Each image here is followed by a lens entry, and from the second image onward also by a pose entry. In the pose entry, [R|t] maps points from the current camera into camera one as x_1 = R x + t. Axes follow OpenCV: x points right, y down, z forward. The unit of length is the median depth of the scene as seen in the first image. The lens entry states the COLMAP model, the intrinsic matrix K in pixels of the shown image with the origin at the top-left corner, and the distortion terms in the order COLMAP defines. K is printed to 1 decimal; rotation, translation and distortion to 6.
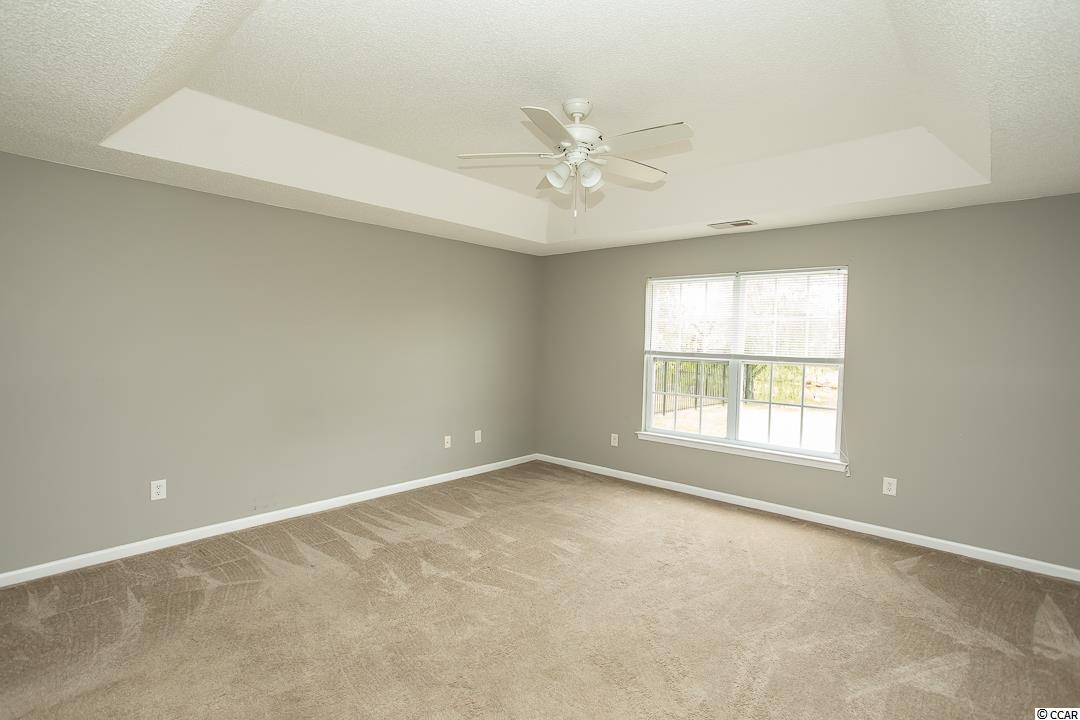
lens RADIAL K [[520.4, 0, 535.4], [0, 520.4, 359.7], [0, 0, 1]] dist [-0.054971, 0.036424]
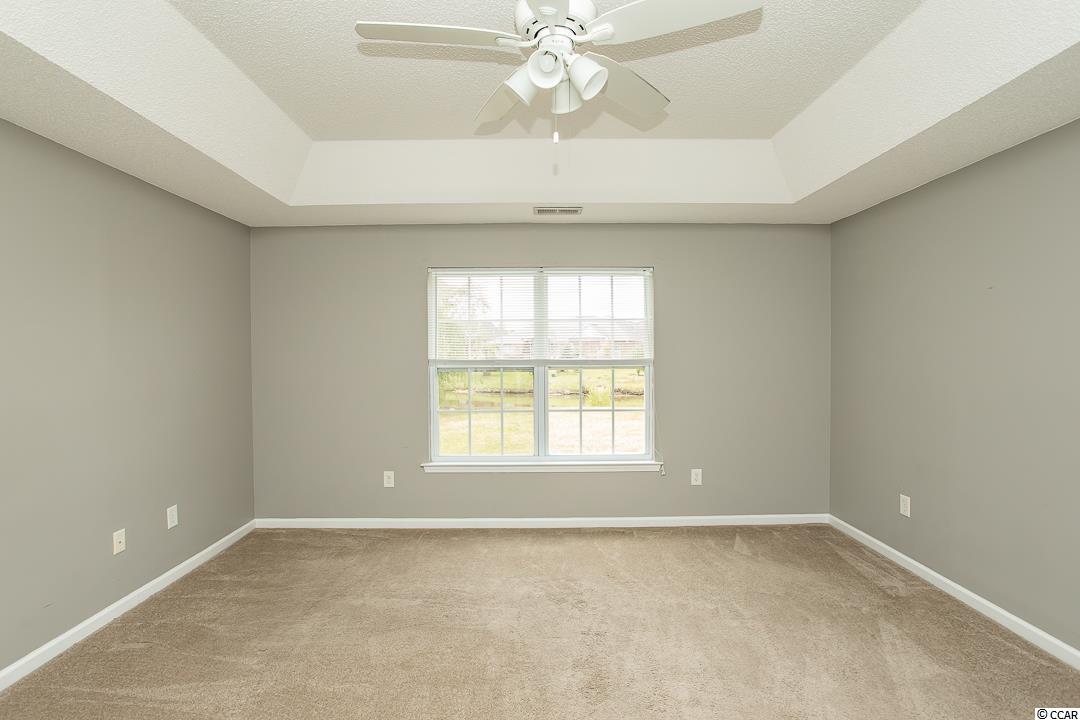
lens RADIAL K [[520.4, 0, 535.4], [0, 520.4, 359.7], [0, 0, 1]] dist [-0.054971, 0.036424]
pose [[0.737176, -0.036910, 0.674691, -0.238041], [0.047326, 0.998875, 0.002936, -0.014128], [-0.674041, 0.029767, 0.738094, 0.366071]]
